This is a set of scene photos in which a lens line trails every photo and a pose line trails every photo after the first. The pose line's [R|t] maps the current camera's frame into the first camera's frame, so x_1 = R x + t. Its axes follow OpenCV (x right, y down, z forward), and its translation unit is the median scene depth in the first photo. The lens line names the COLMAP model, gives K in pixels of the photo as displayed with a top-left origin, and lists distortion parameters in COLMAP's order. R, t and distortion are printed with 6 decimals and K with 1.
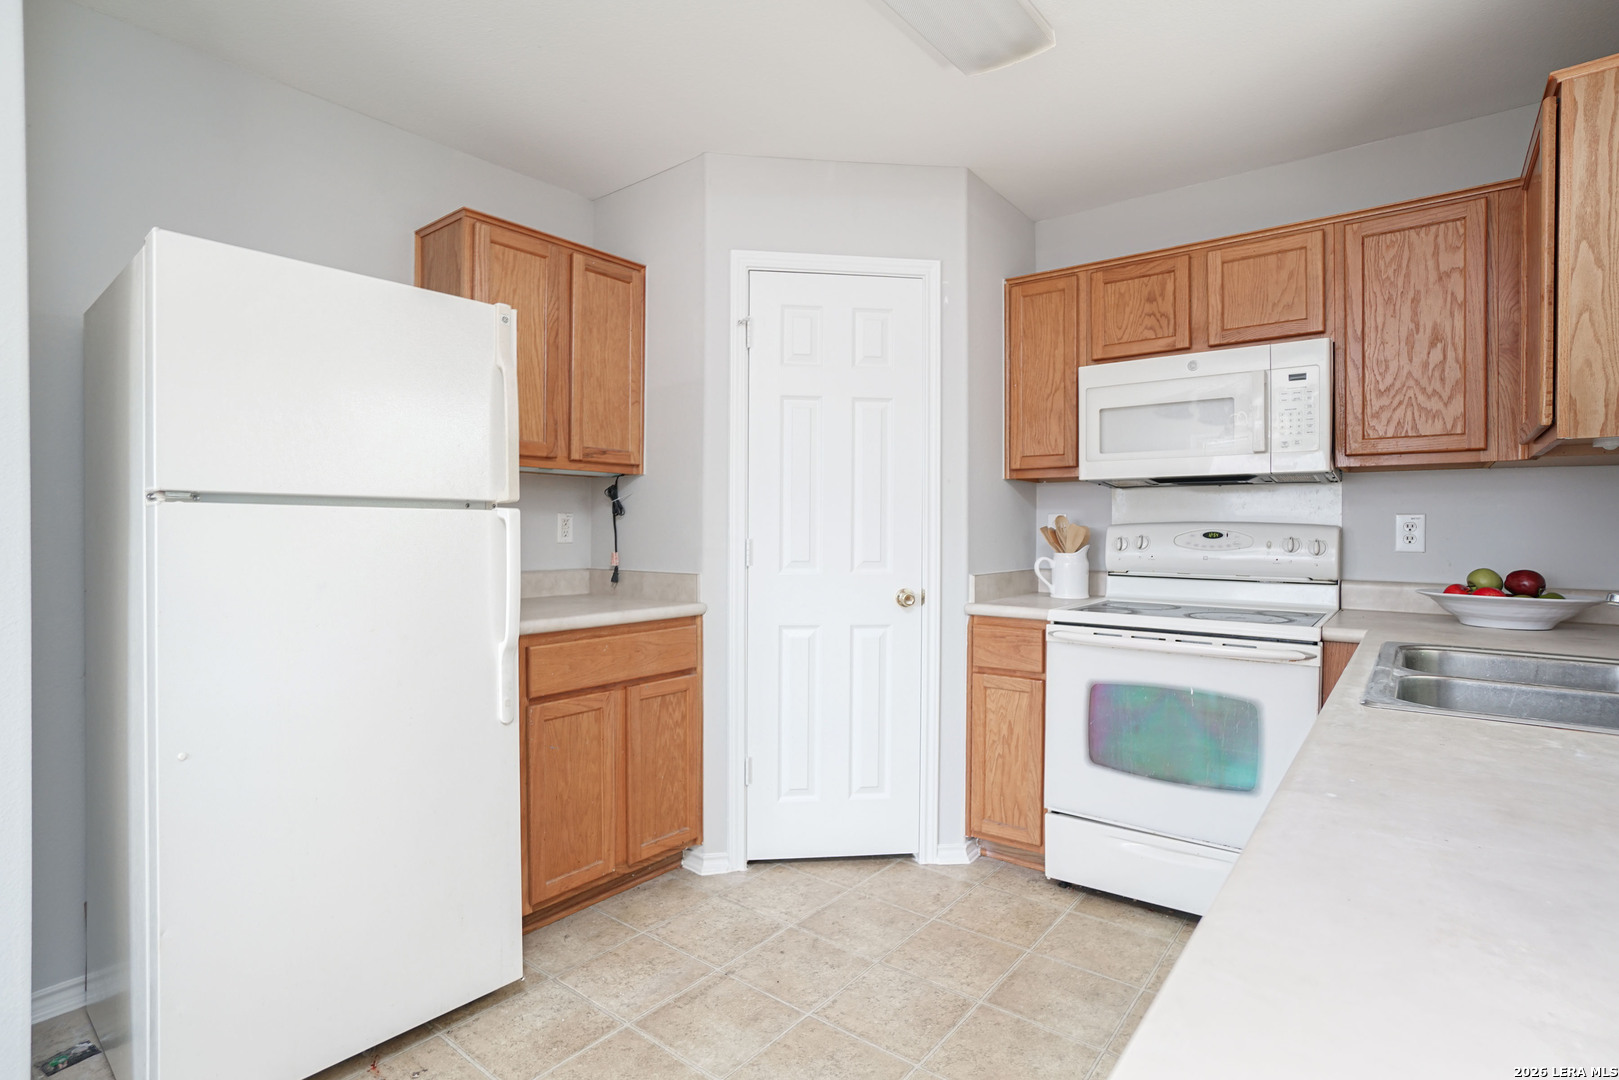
lens RADIAL K [[782.2, 0, 809.5], [0, 782.2, 540.0], [0, 0, 1]] dist [-0.052847, 0.020491]
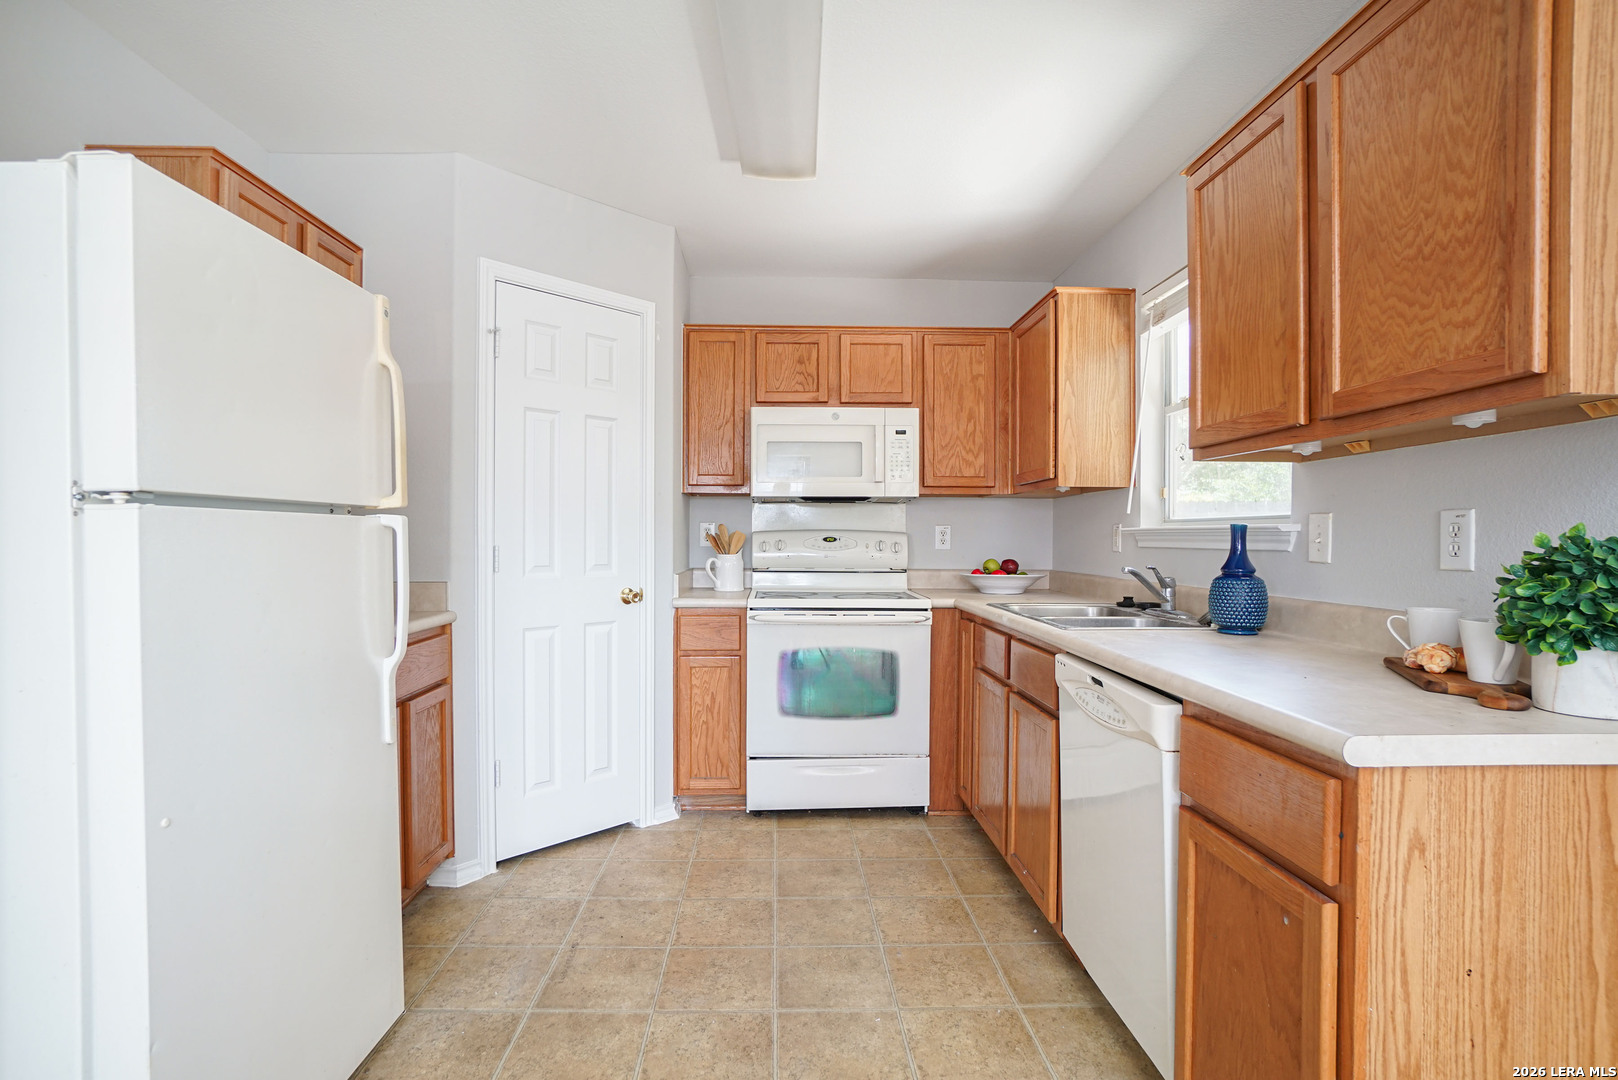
lens RADIAL K [[763.7, 0, 807.3], [0, 763.7, 548.7], [0, 0, 1]] dist [-0.053328, 0.018878]
pose [[0.770292, -0.012430, 0.637570, -0.400961], [0.008146, 0.999920, 0.009653, -0.003277], [-0.637639, -0.002242, 0.770332, -0.016616]]
